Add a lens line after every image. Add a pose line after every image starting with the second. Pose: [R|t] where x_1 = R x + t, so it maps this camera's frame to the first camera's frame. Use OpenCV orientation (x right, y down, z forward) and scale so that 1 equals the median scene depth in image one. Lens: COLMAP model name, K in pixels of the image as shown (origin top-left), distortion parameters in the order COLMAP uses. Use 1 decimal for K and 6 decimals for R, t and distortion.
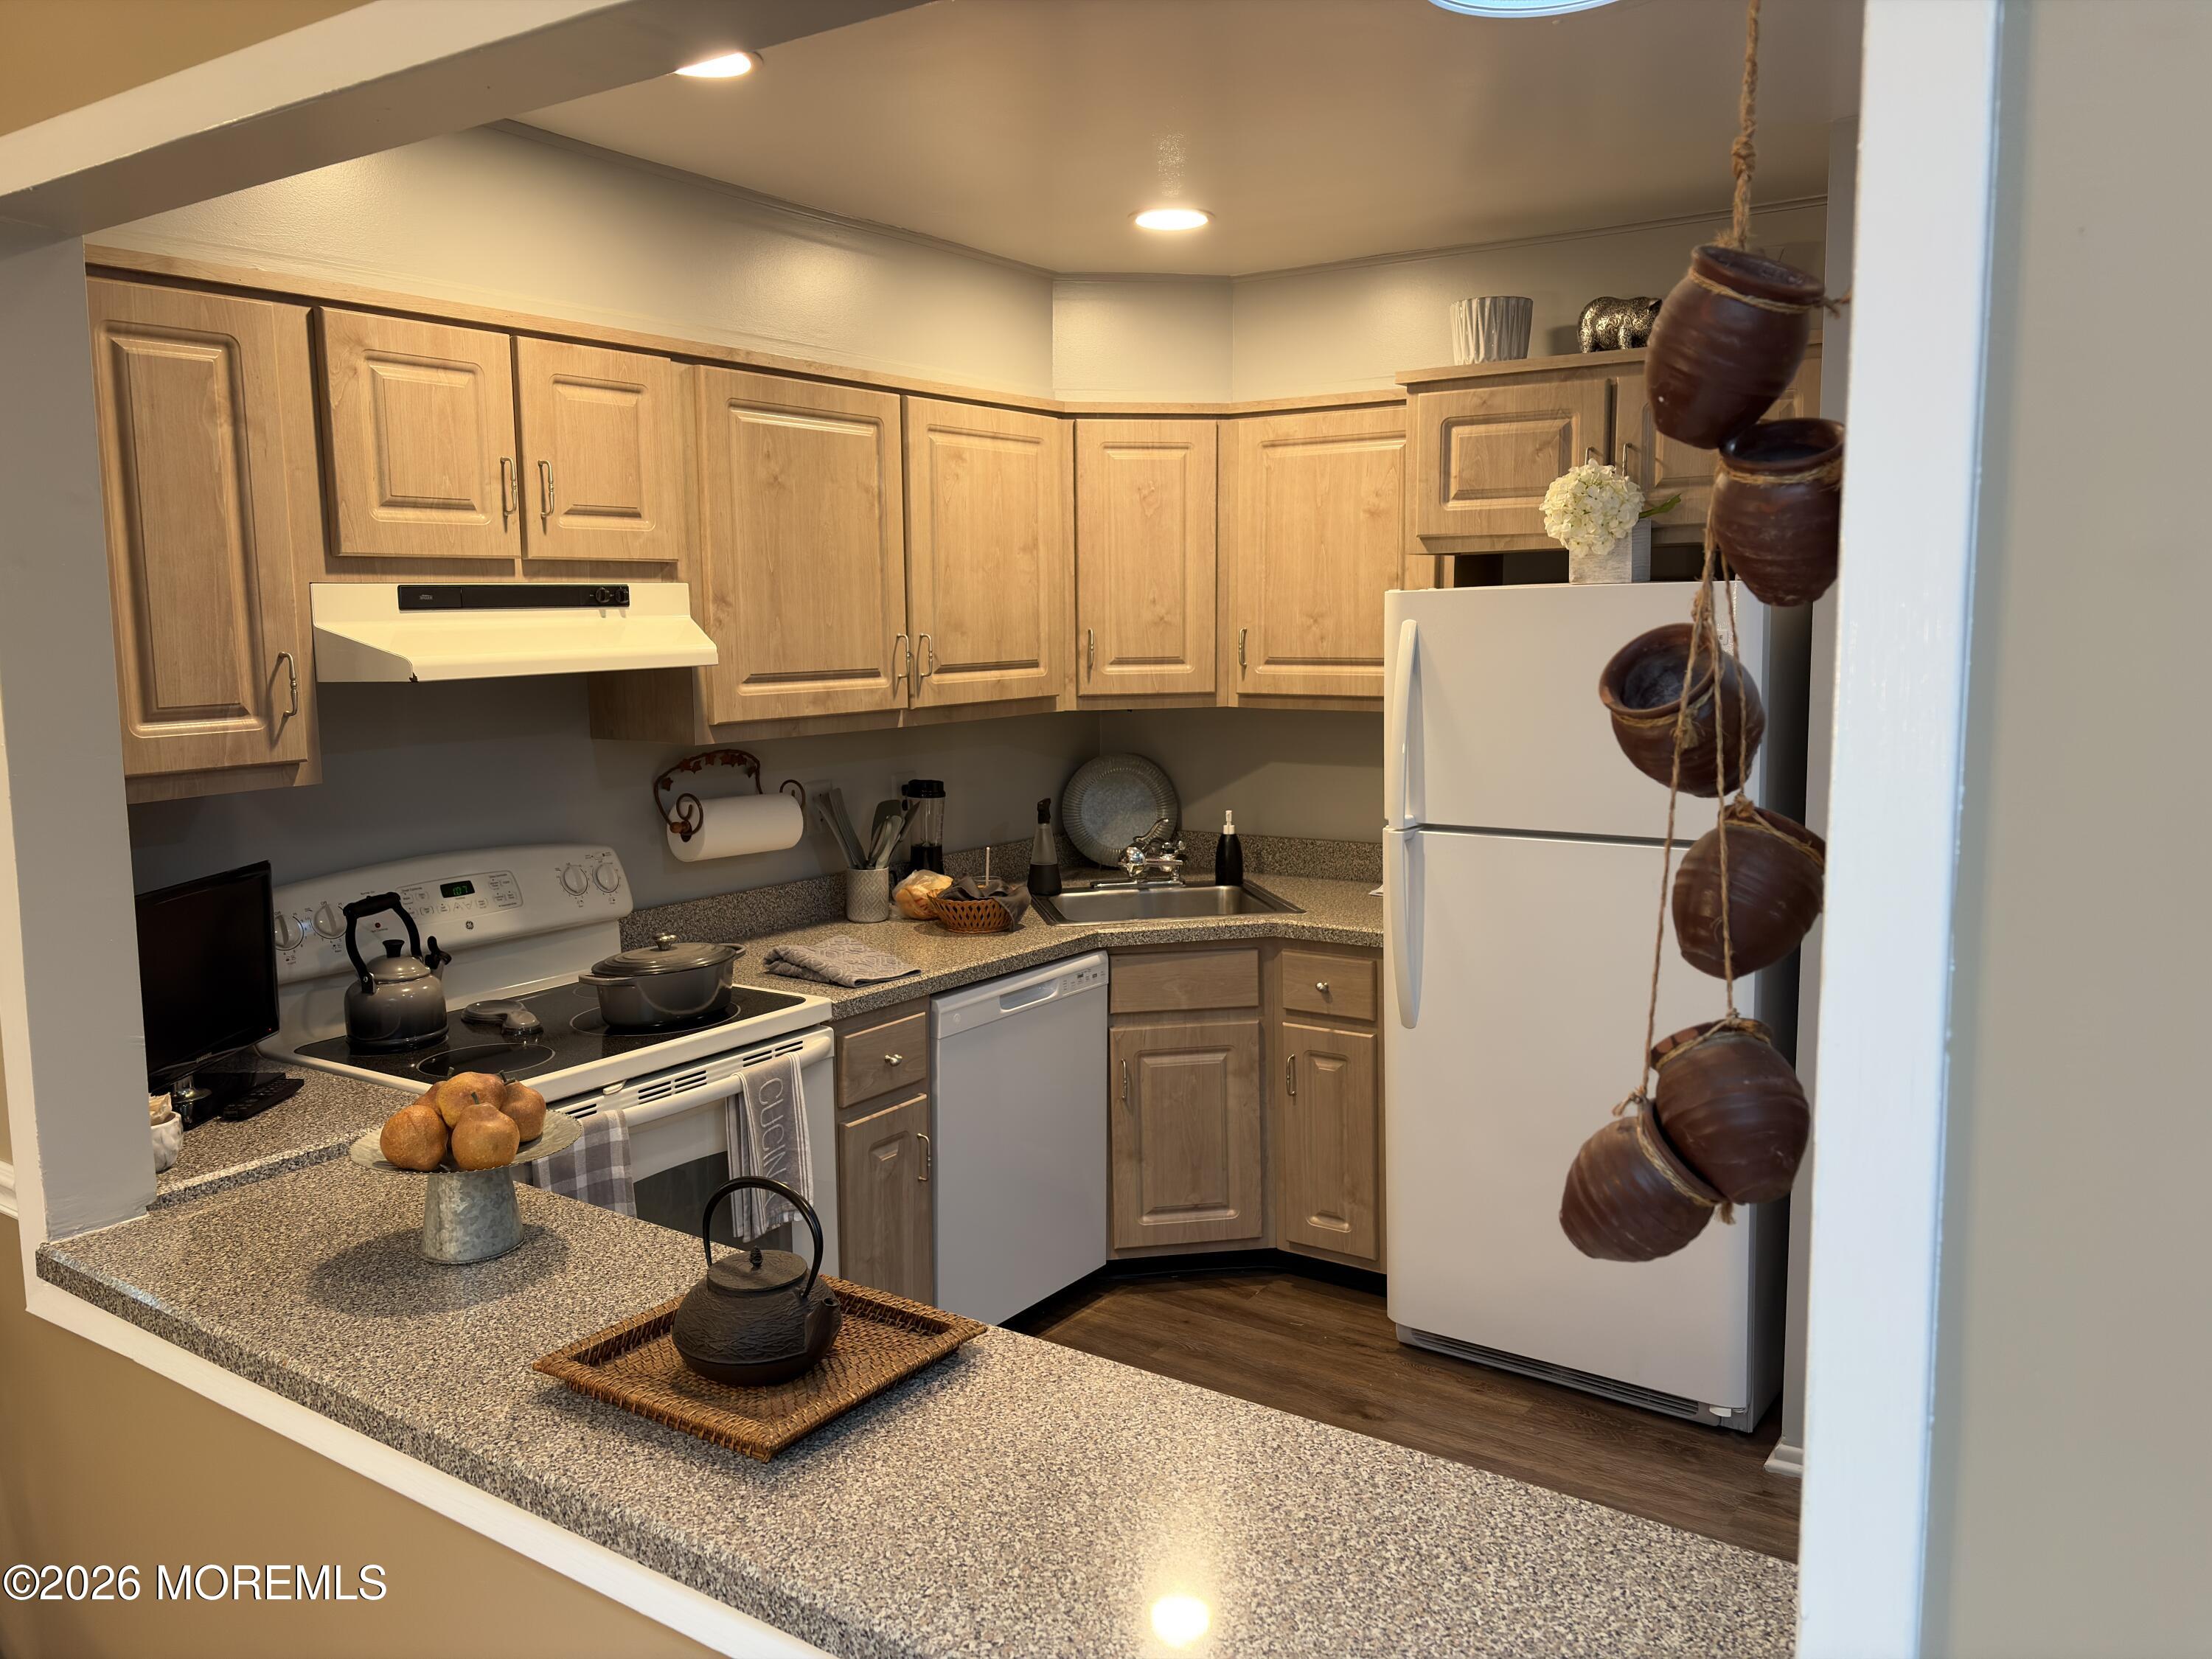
lens RADIAL K [[1653.3, 0, 1101.0], [0, 1653.3, 811.0], [0, 0, 1]] dist [0.150089, -0.389855]
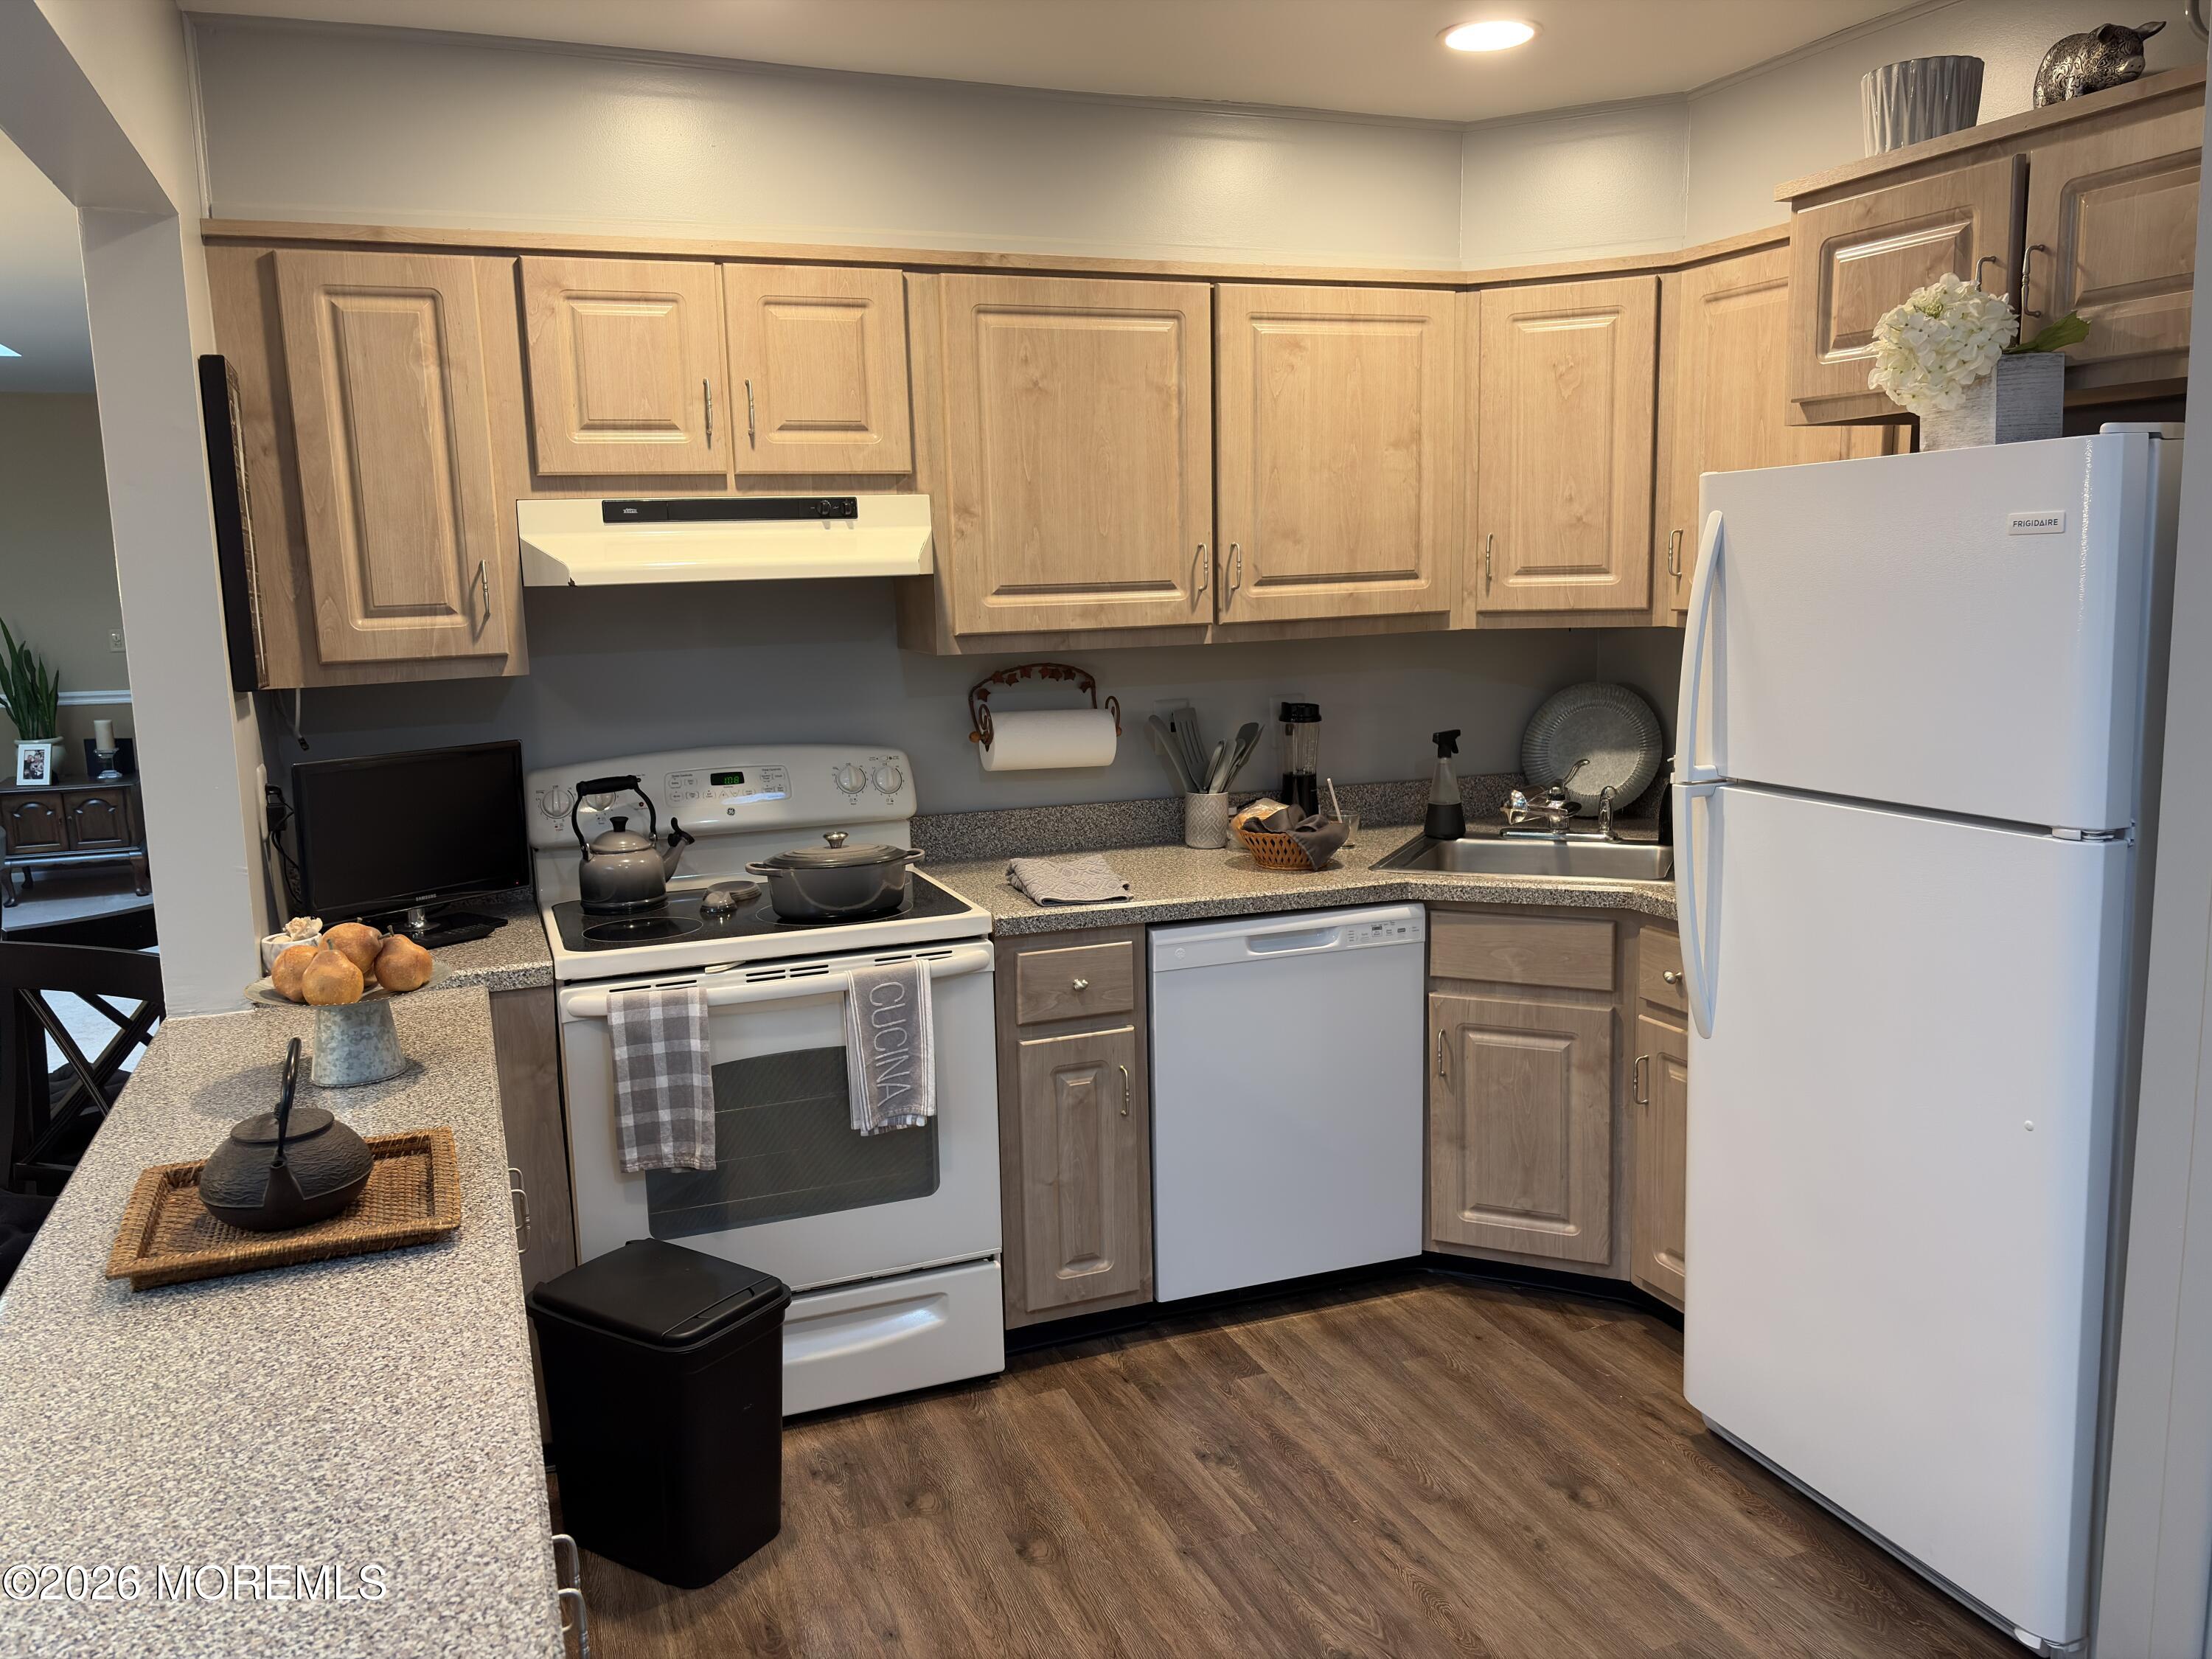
lens RADIAL K [[1666.8, 0, 1098.8], [0, 1666.8, 819.9], [0, 0, 1]] dist [0.071818, -0.079550]
pose [[0.829641, 0.076731, -0.552999, 0.390458], [-0.051236, 0.996795, 0.061443, -0.005994], [0.555941, -0.022643, 0.830913, 0.193494]]
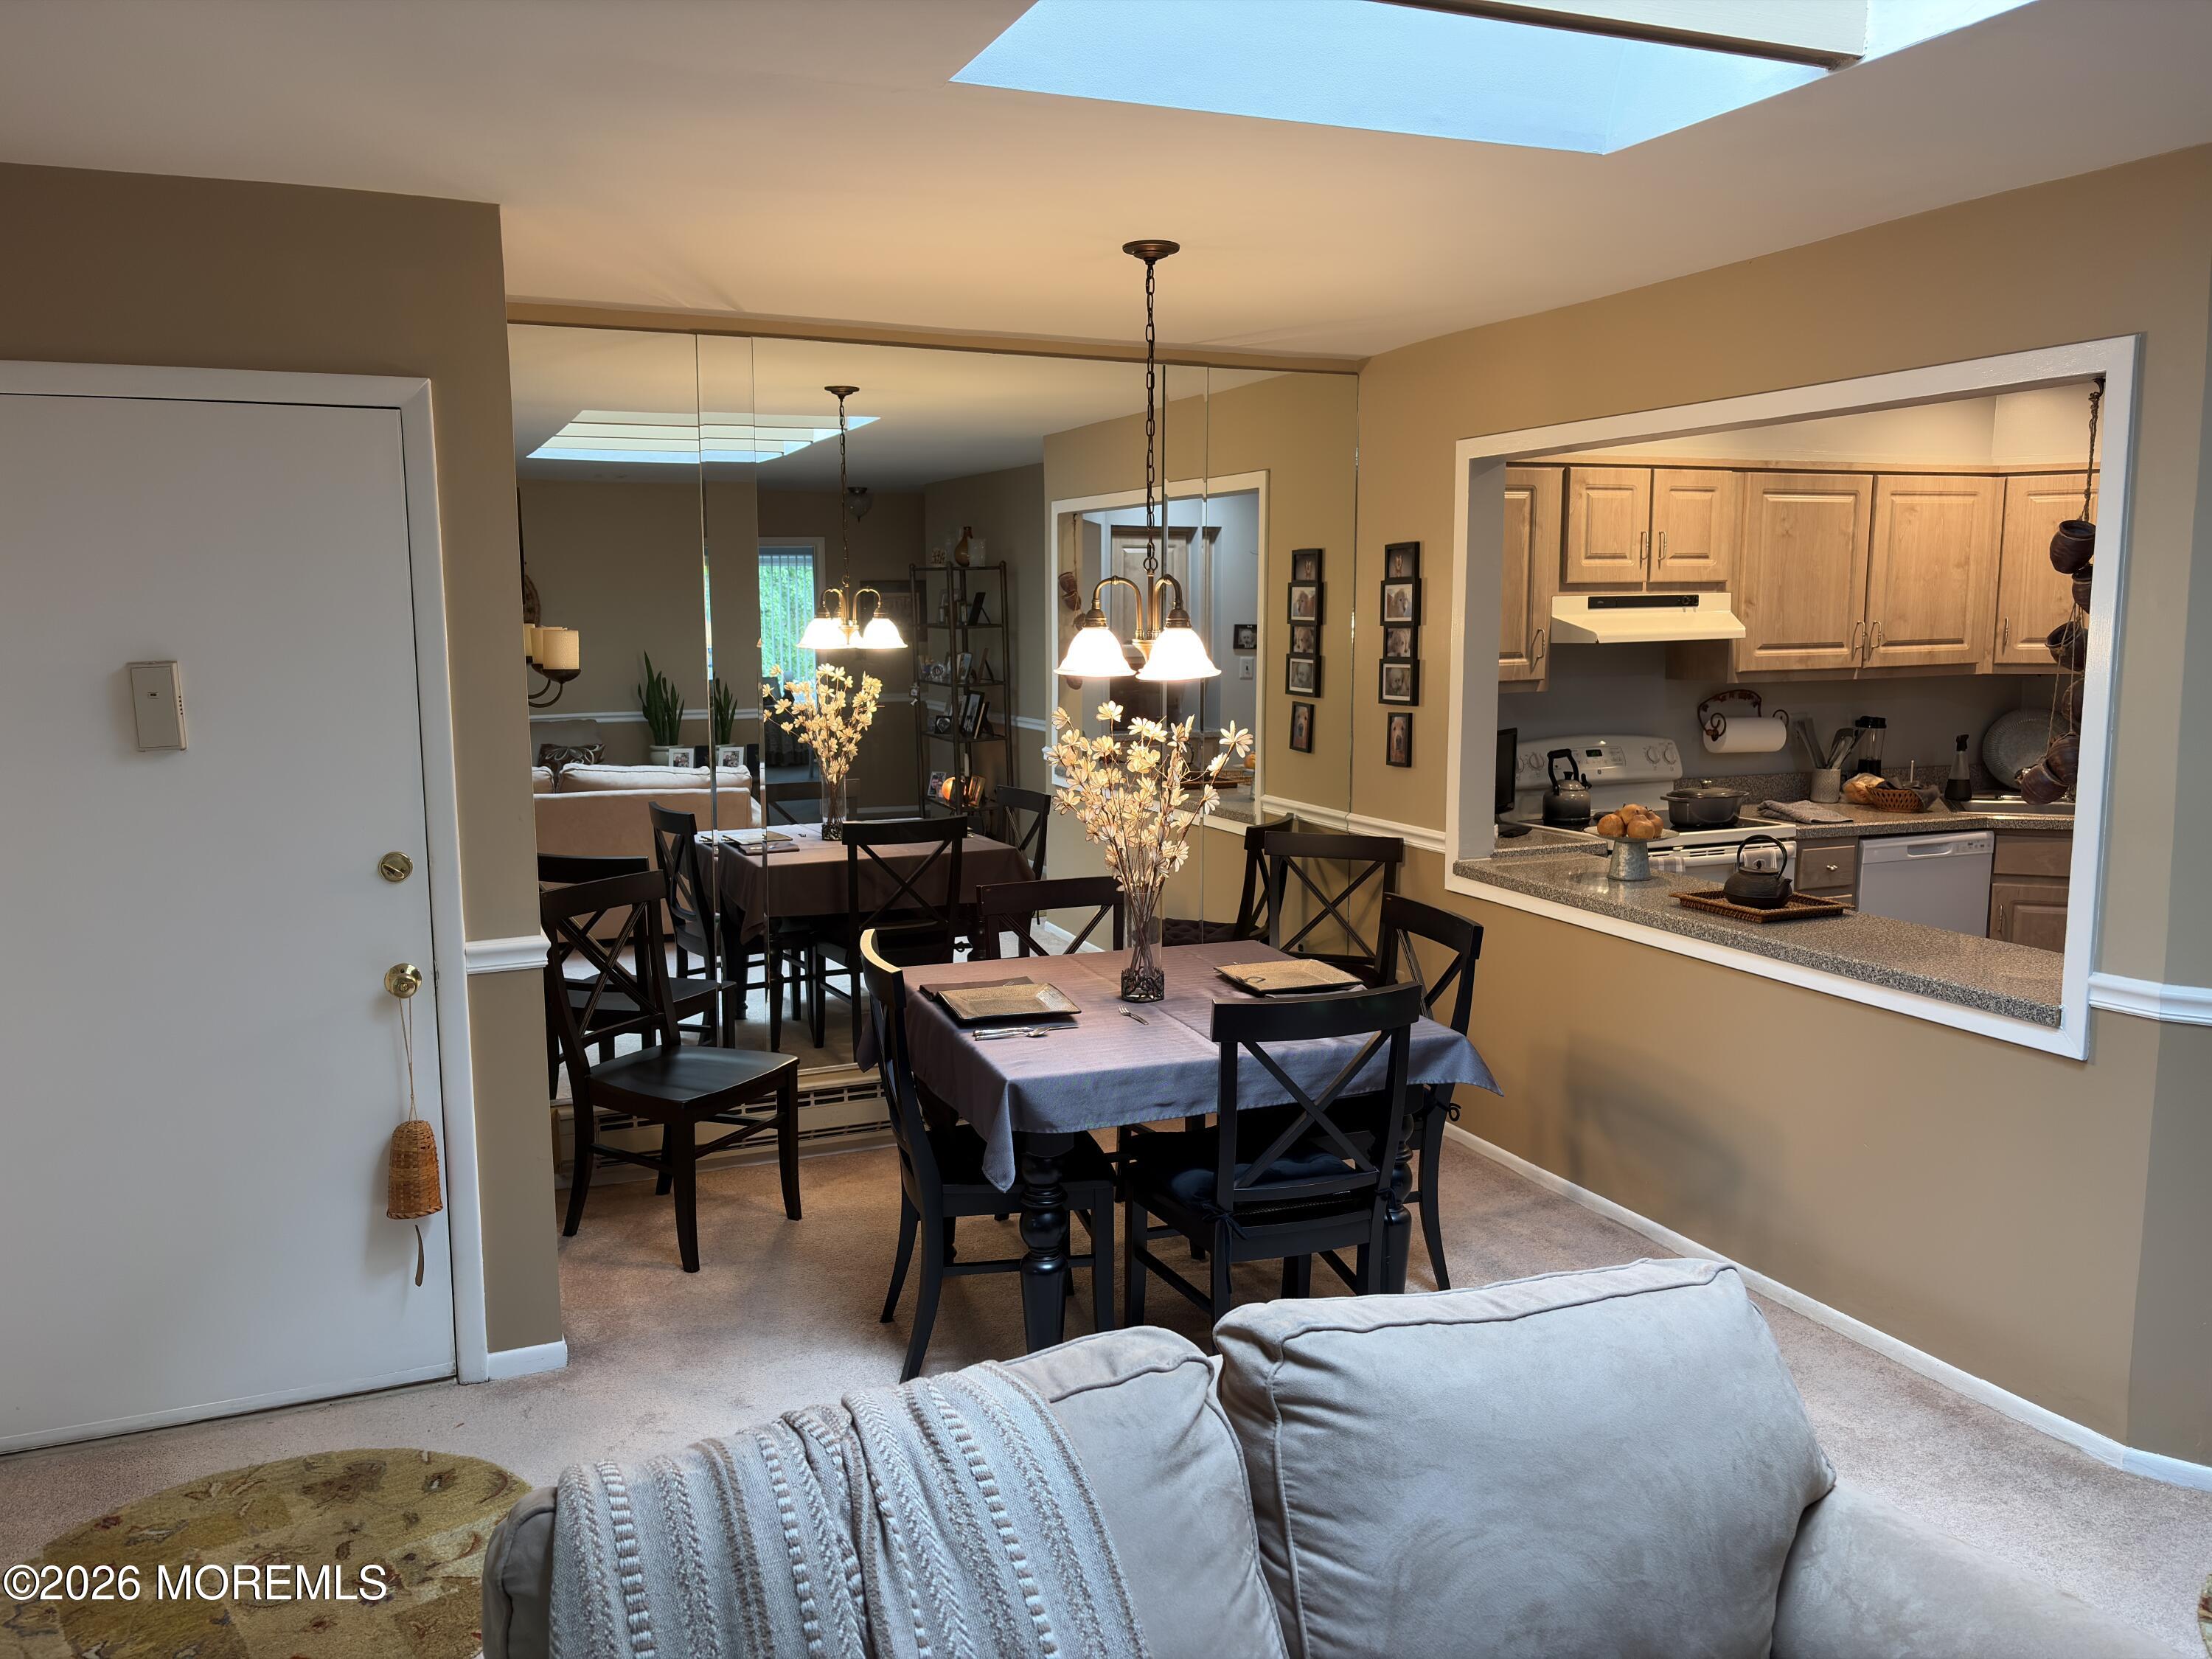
lens RADIAL K [[1648.3, 0, 1106.0], [0, 1648.3, 829.5], [0, 0, 1]] dist [0.019671, 0.004629]
pose [[0.843192, 0.075765, -0.532247, 0.143820], [-0.065042, 0.997124, 0.038900, 0.086944], [0.533664, 0.001818, 0.845695, -0.814758]]
